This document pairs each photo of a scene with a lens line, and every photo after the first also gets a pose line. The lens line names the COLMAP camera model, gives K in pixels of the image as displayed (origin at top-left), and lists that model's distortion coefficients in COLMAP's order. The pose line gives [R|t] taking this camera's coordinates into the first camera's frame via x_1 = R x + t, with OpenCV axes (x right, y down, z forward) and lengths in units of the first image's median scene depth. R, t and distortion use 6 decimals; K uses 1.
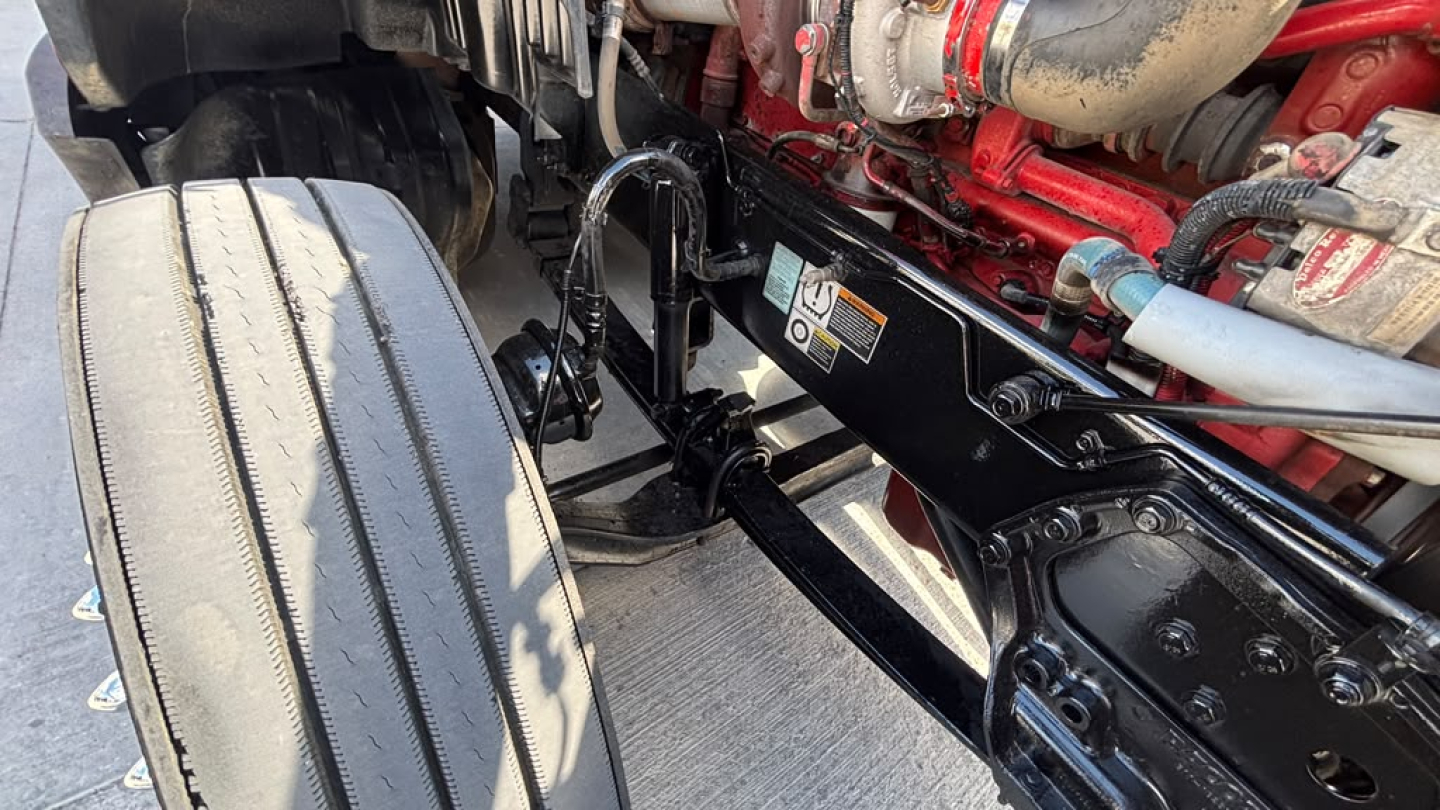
lens RADIAL K [[595.5, 0, 723.1], [0, 595.5, 401.4], [0, 0, 1]] dist [0.003106, -0.000573]
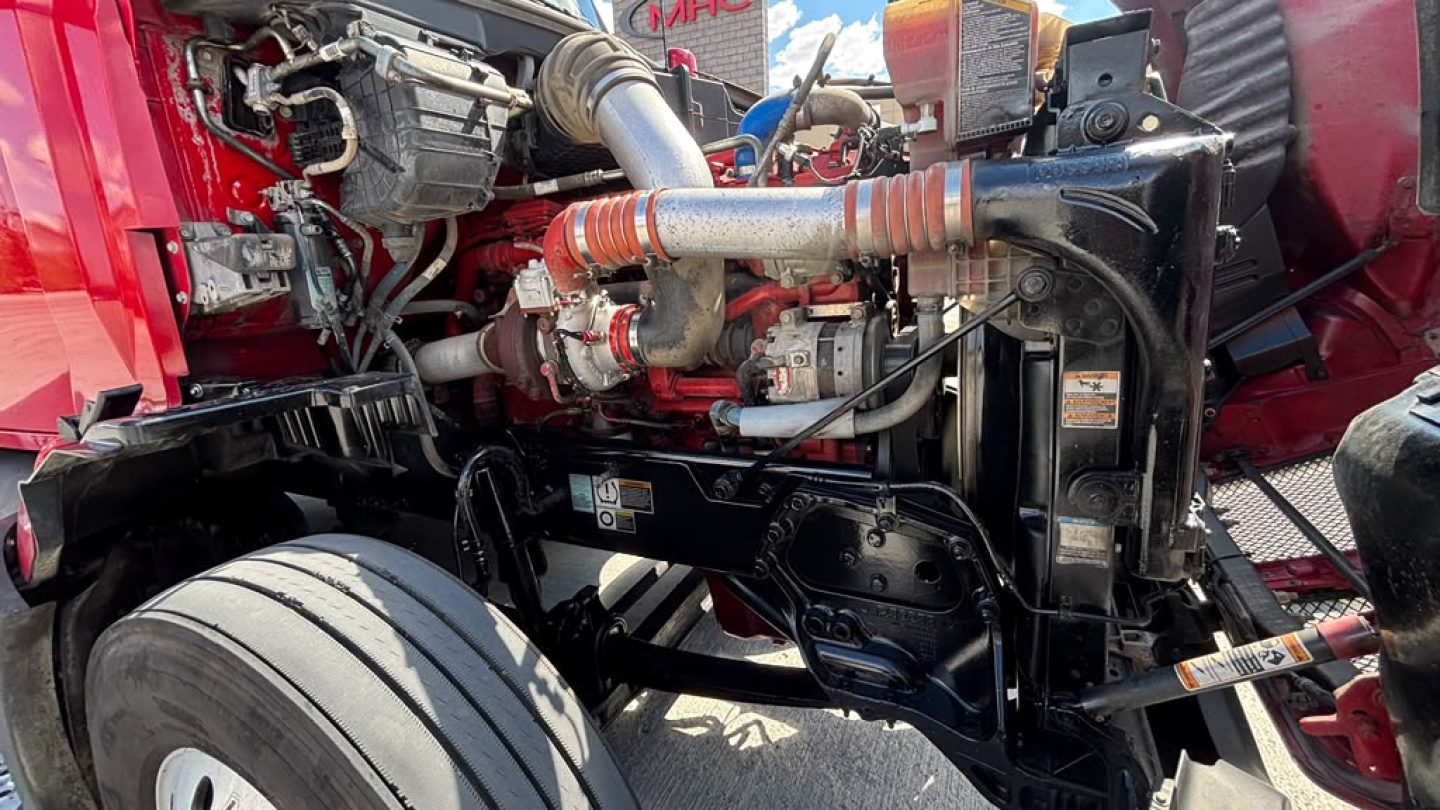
lens RADIAL K [[595.5, 0, 723.1], [0, 595.5, 401.4], [0, 0, 1]] dist [0.003106, -0.000573]
pose [[0.846122, -0.343276, 0.407725, -0.192185], [0.479526, 0.824221, -0.301188, 0.328123], [-0.232665, 0.450357, 0.862001, -0.734799]]
